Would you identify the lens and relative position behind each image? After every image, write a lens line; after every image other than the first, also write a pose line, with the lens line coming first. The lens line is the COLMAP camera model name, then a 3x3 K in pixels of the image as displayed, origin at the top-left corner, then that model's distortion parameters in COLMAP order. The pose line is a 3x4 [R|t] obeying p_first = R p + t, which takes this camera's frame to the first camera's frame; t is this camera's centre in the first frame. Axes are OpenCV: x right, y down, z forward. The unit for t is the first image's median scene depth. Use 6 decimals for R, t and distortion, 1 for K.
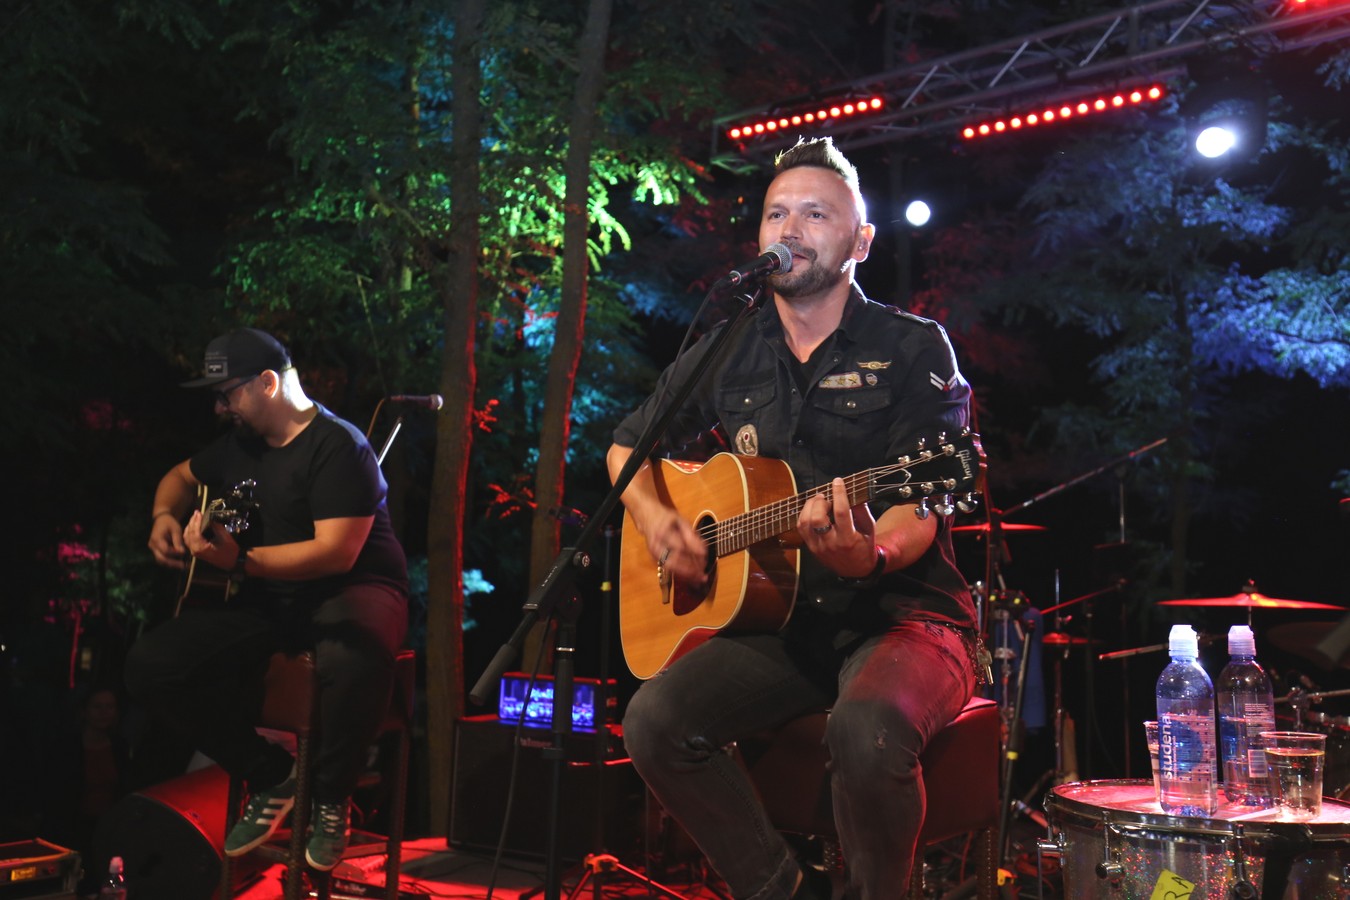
lens RADIAL K [[1288.4, 0, 662.7], [0, 1288.4, 462.7], [0, 0, 1]] dist [0.042108, 0.006913]
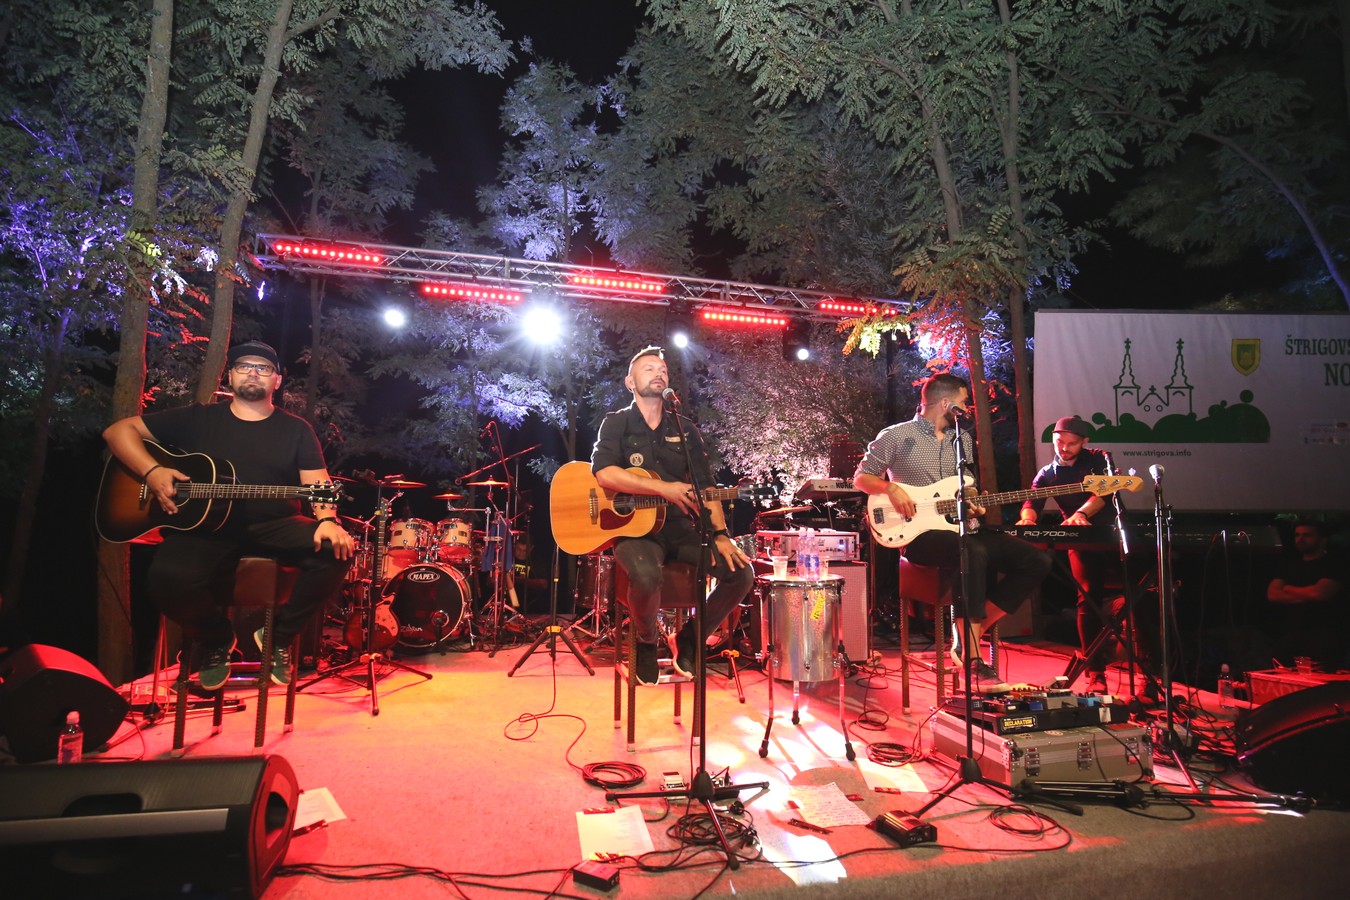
lens RADIAL K [[628.1, 0, 669.8], [0, 628.1, 456.4], [0, 0, 1]] dist [-0.035779, 0.008073]
pose [[0.607159, 0.058931, 0.792392, -0.284856], [-0.079197, 0.996768, -0.013447, -0.004255], [-0.790624, -0.054591, 0.609864, 0.062209]]
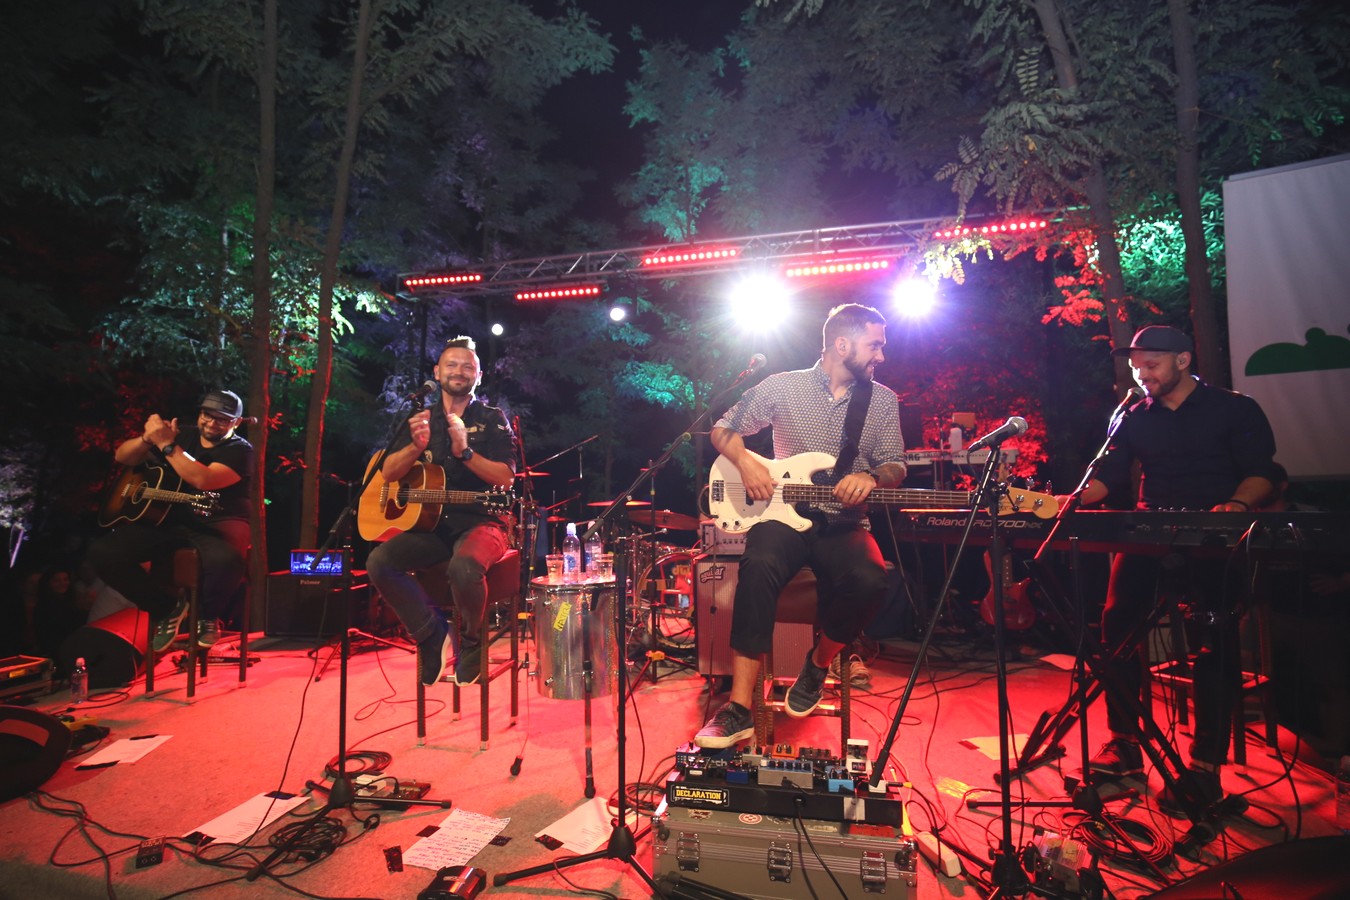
lens RADIAL K [[628.1, 0, 669.8], [0, 628.1, 456.4], [0, 0, 1]] dist [-0.035779, 0.008073]
pose [[0.898994, -0.013411, 0.437755, -0.009350], [-0.006616, 0.999001, 0.044193, -0.024009], [-0.437911, -0.042625, 0.898007, -0.102100]]
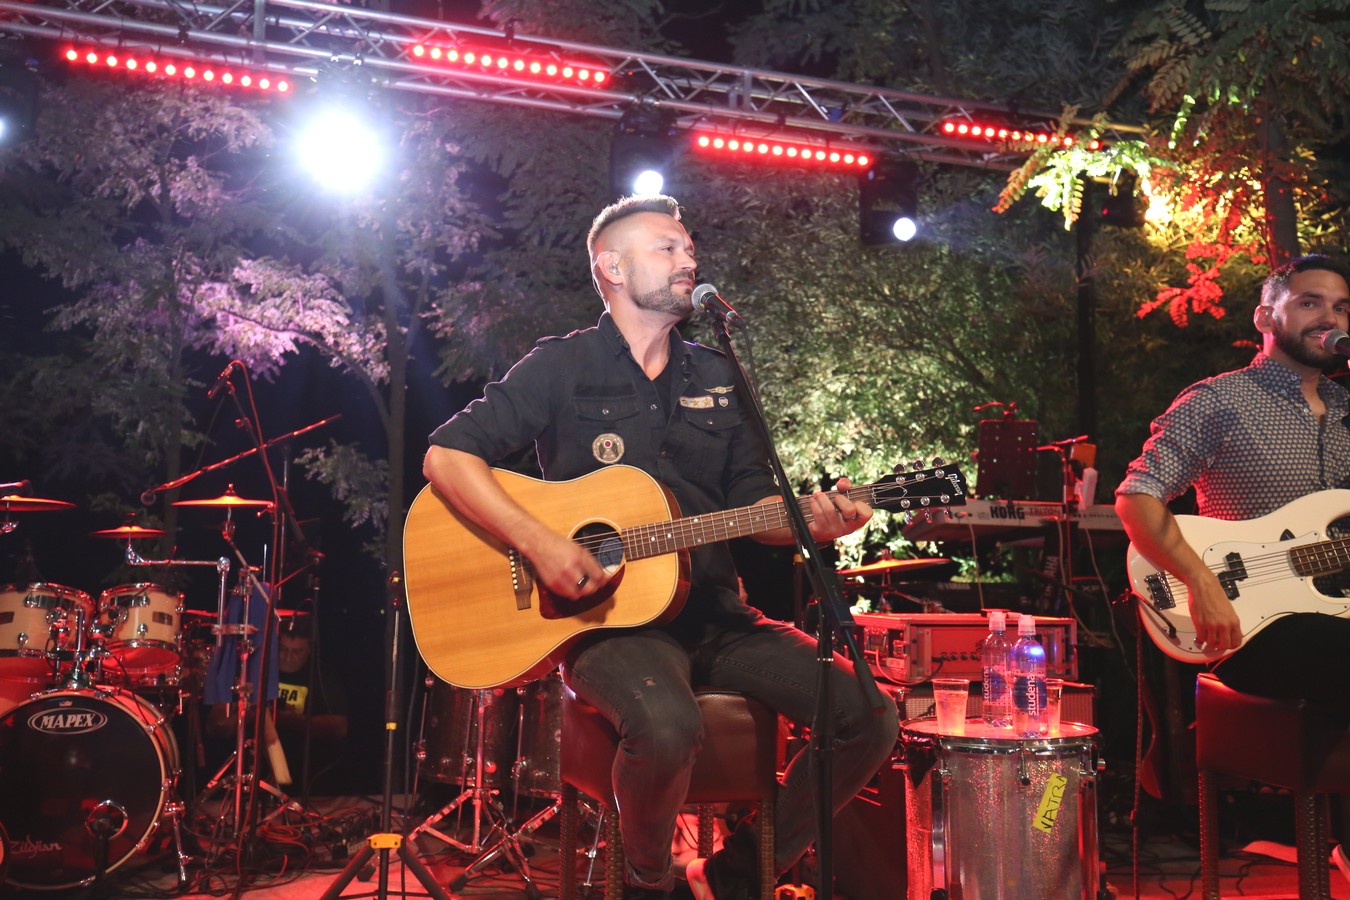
lens RADIAL K [[1288.4, 0, 675.0], [0, 1288.4, 450.0], [0, 0, 1]] dist [0.032508, 0.015552]
pose [[0.540509, 0.063768, 0.838918, -0.263496], [-0.089233, 0.995844, -0.018203, -0.000888], [-0.836593, -0.065020, 0.543953, 0.124471]]
